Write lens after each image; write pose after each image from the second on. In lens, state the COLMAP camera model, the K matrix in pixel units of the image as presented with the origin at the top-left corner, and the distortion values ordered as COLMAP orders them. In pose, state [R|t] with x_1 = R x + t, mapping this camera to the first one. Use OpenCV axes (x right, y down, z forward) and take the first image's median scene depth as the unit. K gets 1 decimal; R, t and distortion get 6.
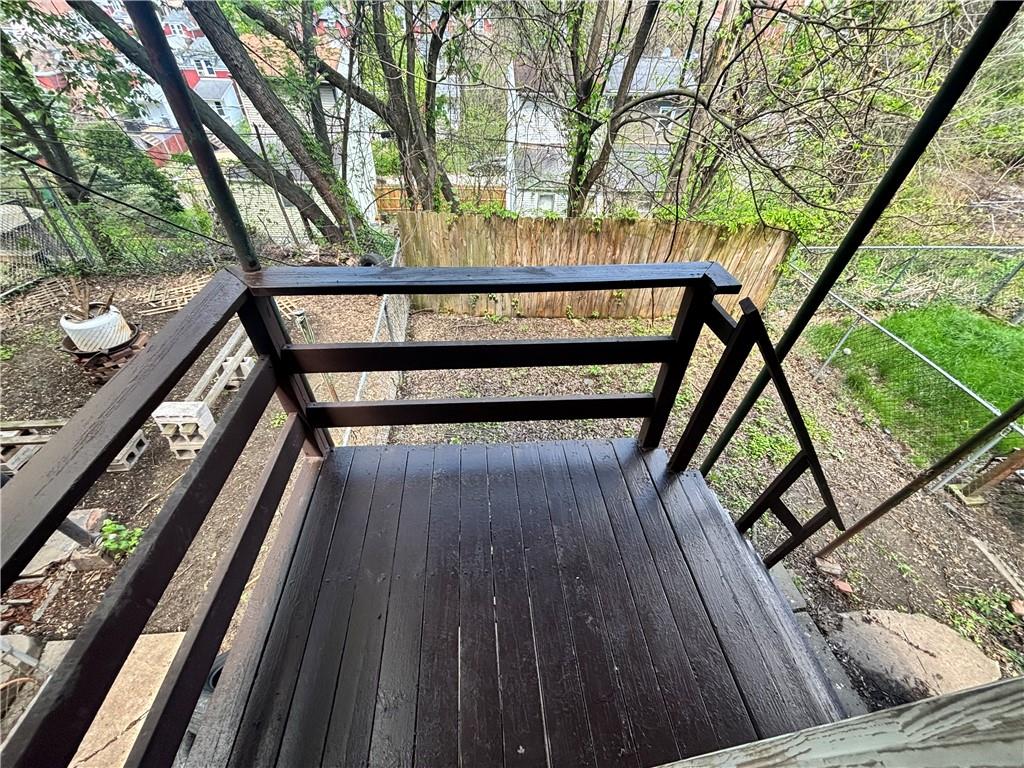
lens RADIAL K [[411.2, 0, 508.8], [0, 411.2, 383.6], [0, 0, 1]] dist [-0.002979, 0.001120]
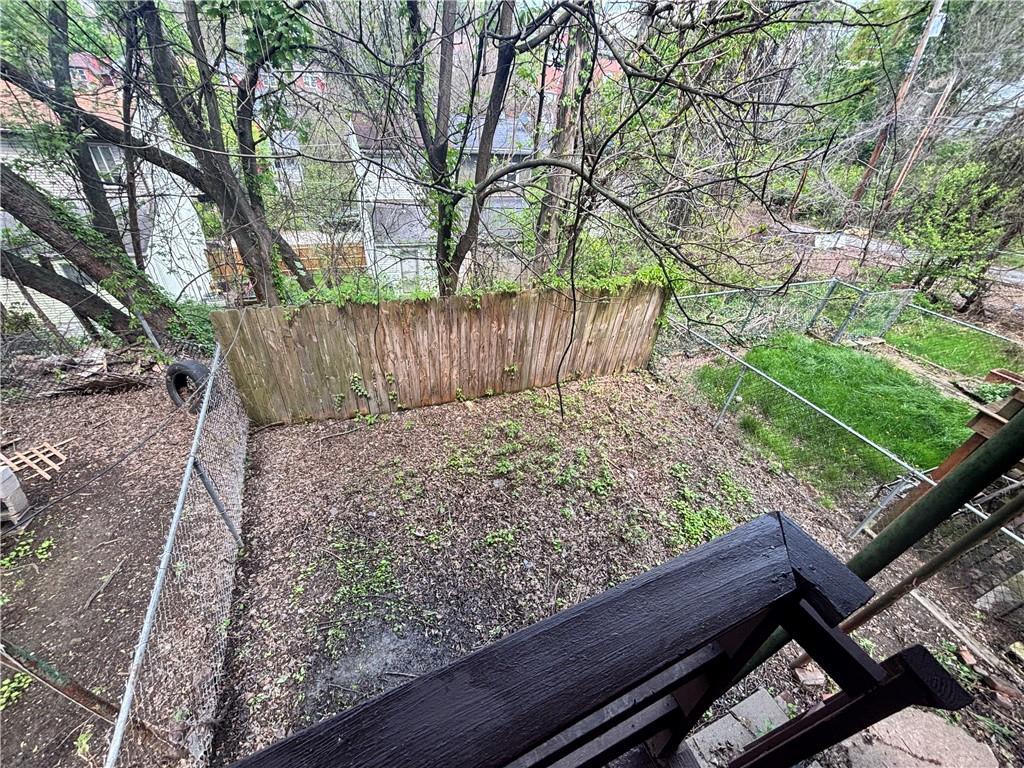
lens RADIAL K [[411.2, 0, 510.8], [0, 411.2, 383.3], [0, 0, 1]] dist [-0.002979, 0.001120]
pose [[0.949284, -0.149816, 0.276433, 0.016957], [0.175694, 0.981866, -0.071206, -0.134345], [-0.260753, 0.116162, 0.958392, 0.160228]]
